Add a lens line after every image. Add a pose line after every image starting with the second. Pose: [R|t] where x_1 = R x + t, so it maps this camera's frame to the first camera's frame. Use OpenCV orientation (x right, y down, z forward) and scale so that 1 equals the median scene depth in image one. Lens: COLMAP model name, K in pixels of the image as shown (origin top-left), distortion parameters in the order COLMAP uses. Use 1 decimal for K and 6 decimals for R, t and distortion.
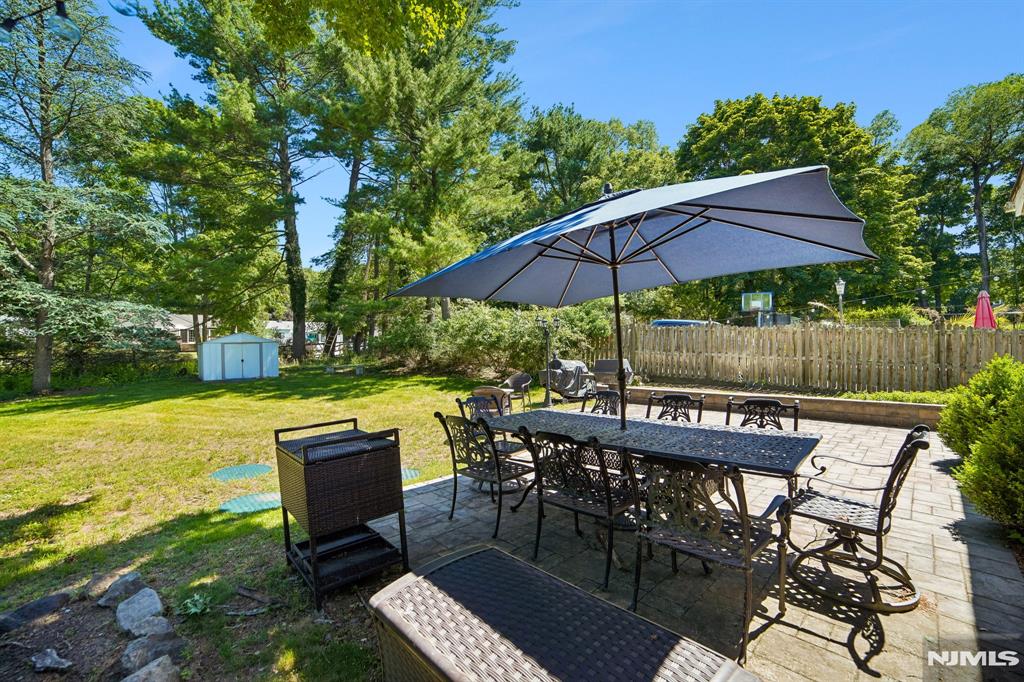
lens RADIAL K [[415.8, 0, 509.5], [0, 415.8, 335.2], [0, 0, 1]] dist [-0.001502, -0.000083]
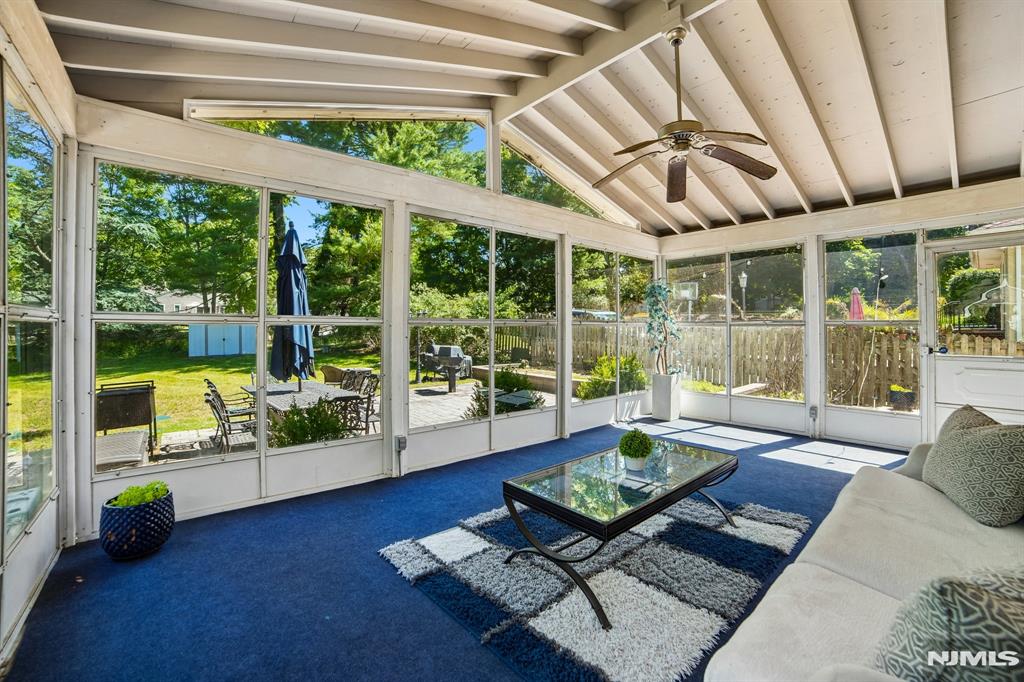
lens RADIAL K [[415.8, 0, 509.5], [0, 415.8, 335.2], [0, 0, 1]] dist [-0.001502, -0.000083]
pose [[0.998903, 0.011543, -0.045377, 0.219895], [-0.009266, 0.998702, 0.050082, -0.019771], [0.045896, -0.049606, 0.997714, -0.135184]]
